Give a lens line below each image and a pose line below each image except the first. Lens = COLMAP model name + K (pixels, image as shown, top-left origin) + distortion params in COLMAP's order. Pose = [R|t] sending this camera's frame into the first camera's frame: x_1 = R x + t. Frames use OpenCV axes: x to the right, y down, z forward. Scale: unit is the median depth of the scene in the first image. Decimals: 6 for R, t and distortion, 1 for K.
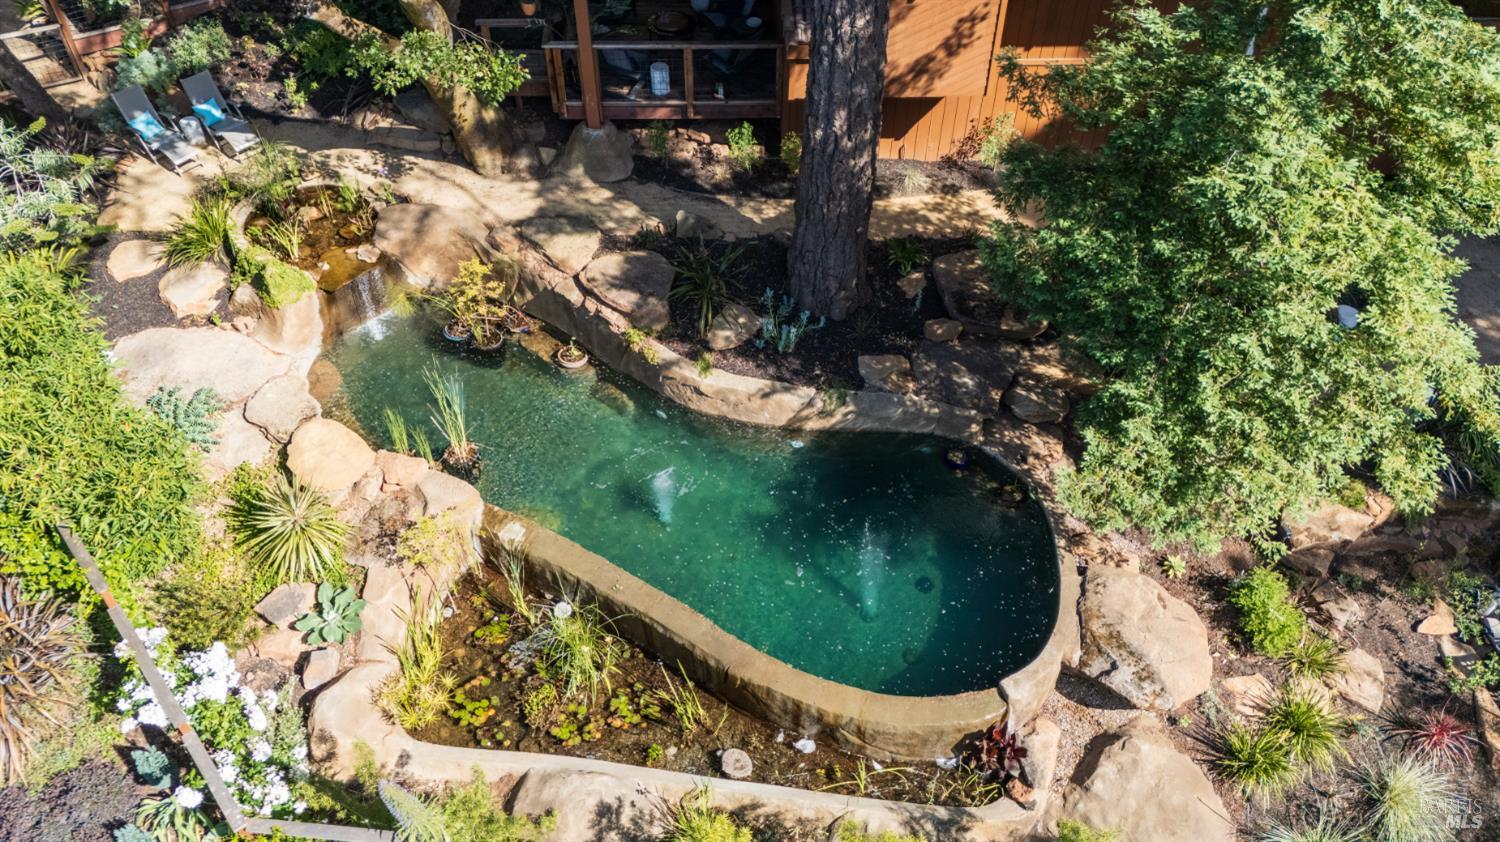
lens RADIAL K [[1143.9, 0, 761.3], [0, 1143.9, 385.6], [0, 0, 1]] dist [0.048260, 0.002421]
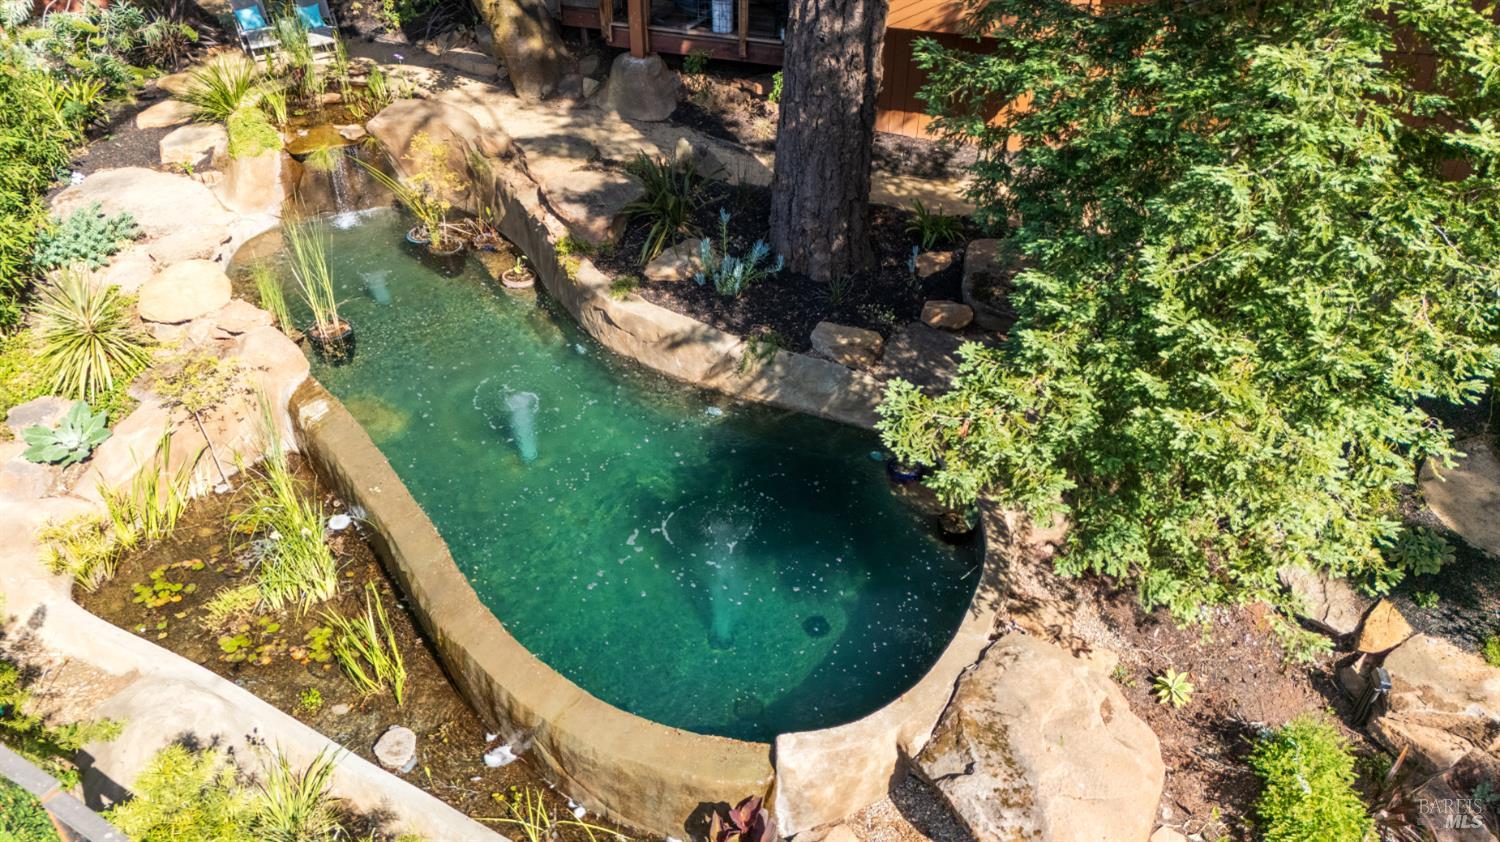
lens RADIAL K [[1070.1, 0, 746.5], [0, 1070.1, 405.3], [0, 0, 1]] dist [0.070990, -0.030829]
pose [[0.929237, 0.201566, -0.309660, 0.297618], [-0.252276, 0.958450, -0.133158, 0.147901], [0.269953, 0.201856, 0.941477, 0.359887]]
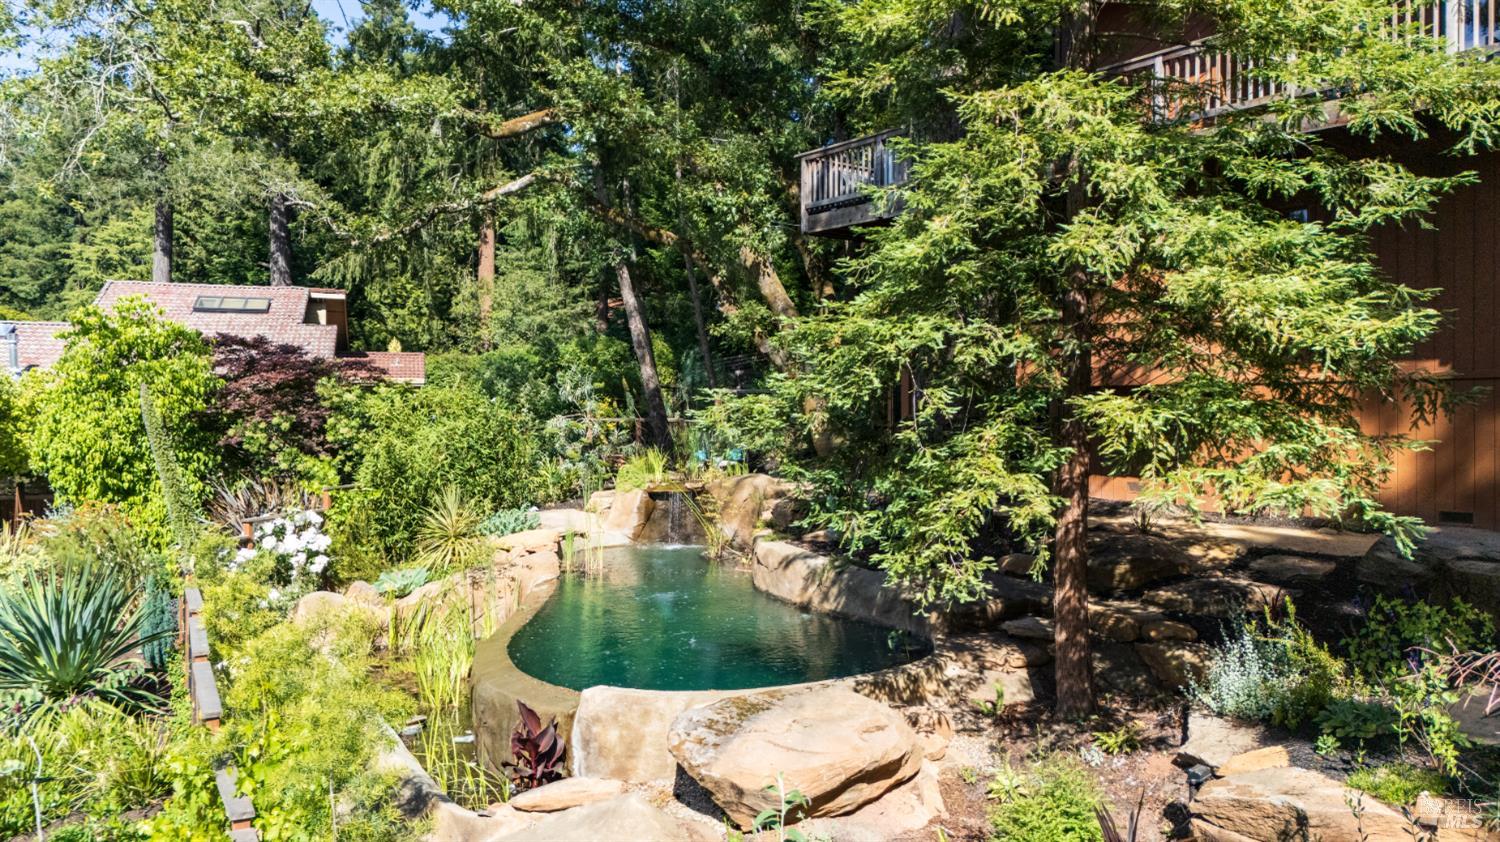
lens RADIAL K [[1070.1, 0, 748.5], [0, 1070.1, 428.4], [0, 0, 1]] dist [0.070990, -0.030829]
pose [[0.583807, -0.012472, -0.811797, 0.729839], [-0.559296, 0.718612, -0.413260, 0.326256], [0.588521, 0.695299, 0.412555, 0.580169]]
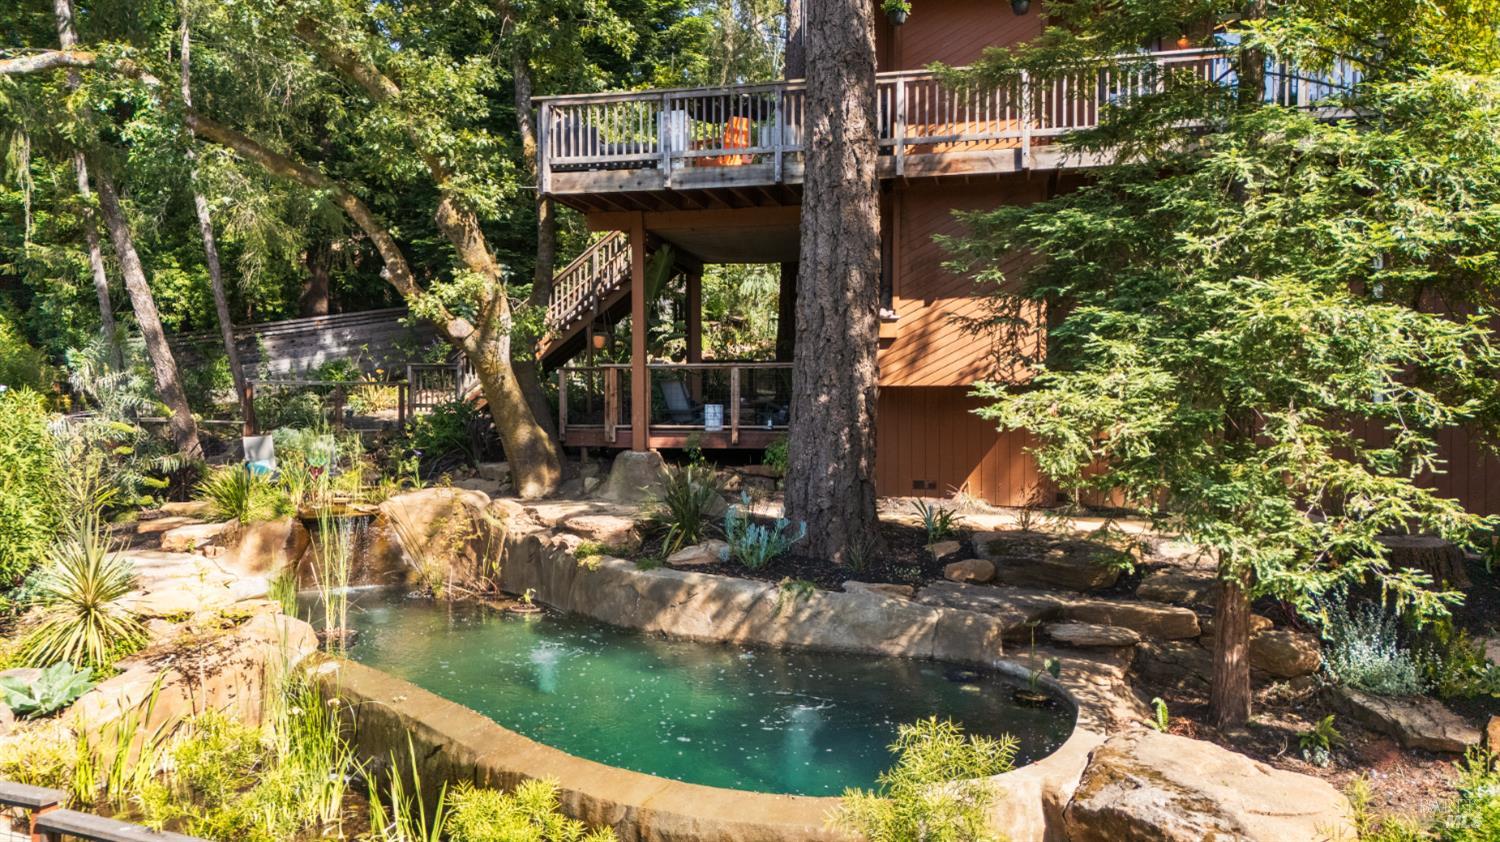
lens RADIAL K [[1070.1, 0, 748.0], [0, 1070.1, 422.2], [0, 0, 1]] dist [0.070990, -0.030829]
pose [[0.959496, -0.017056, -0.281204, 0.248356], [-0.183487, 0.719585, -0.669723, 0.431415], [0.213773, 0.694195, 0.687310, 0.455123]]
